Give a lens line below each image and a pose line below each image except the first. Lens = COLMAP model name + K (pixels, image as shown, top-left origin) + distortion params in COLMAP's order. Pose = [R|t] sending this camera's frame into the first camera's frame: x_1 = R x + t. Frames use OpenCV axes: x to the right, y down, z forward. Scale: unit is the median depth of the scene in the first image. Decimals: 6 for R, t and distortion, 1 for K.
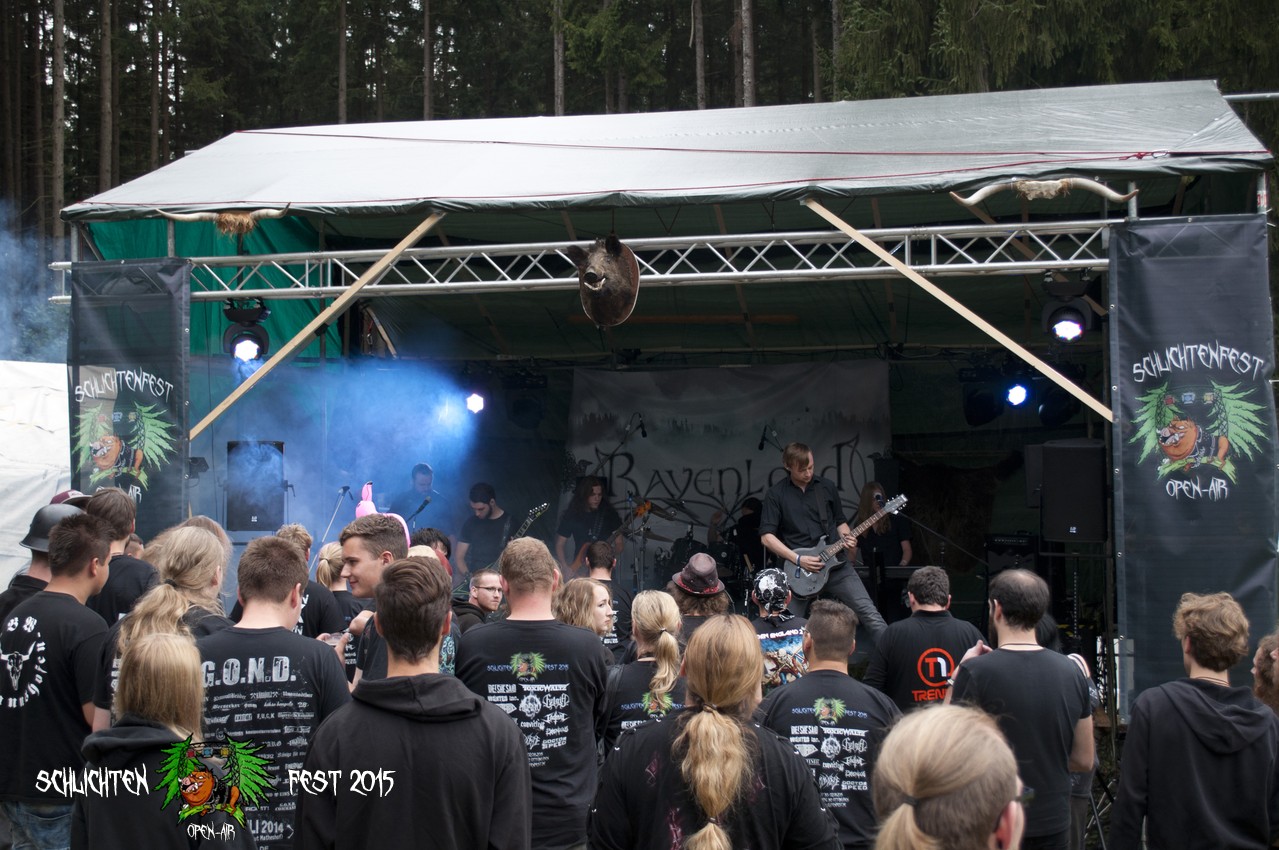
lens RADIAL K [[1764.2, 0, 639.5], [0, 1764.2, 425.0], [0, 0, 1]] dist [-0.008367, -0.027465]
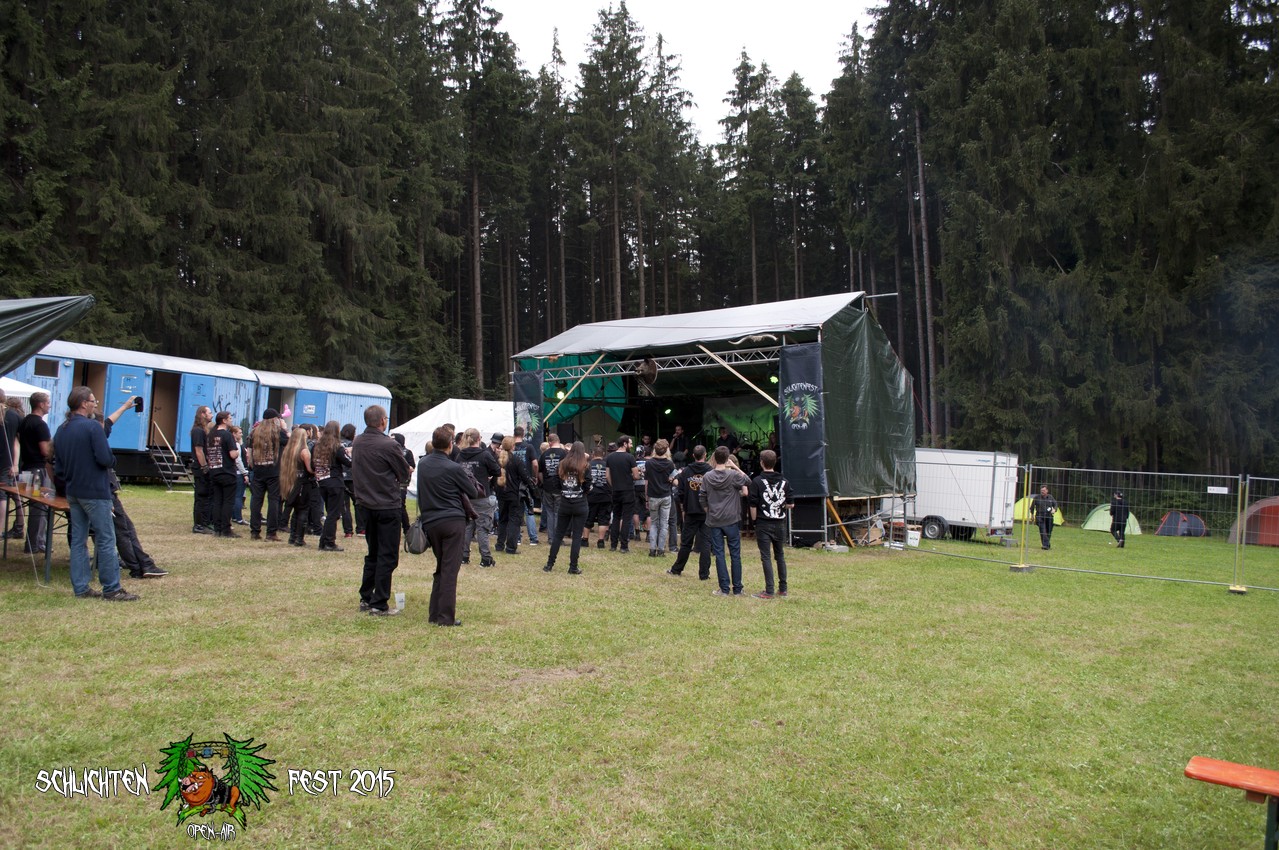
lens RADIAL K [[1028.3, 0, 619.8], [0, 1028.3, 427.6], [0, 0, 1]] dist [-0.069806, 0.004009]
pose [[0.927933, -0.026785, -0.371784, 0.687879], [0.023475, 0.999634, -0.013428, 0.054068], [0.372008, 0.003732, 0.928222, -0.881257]]
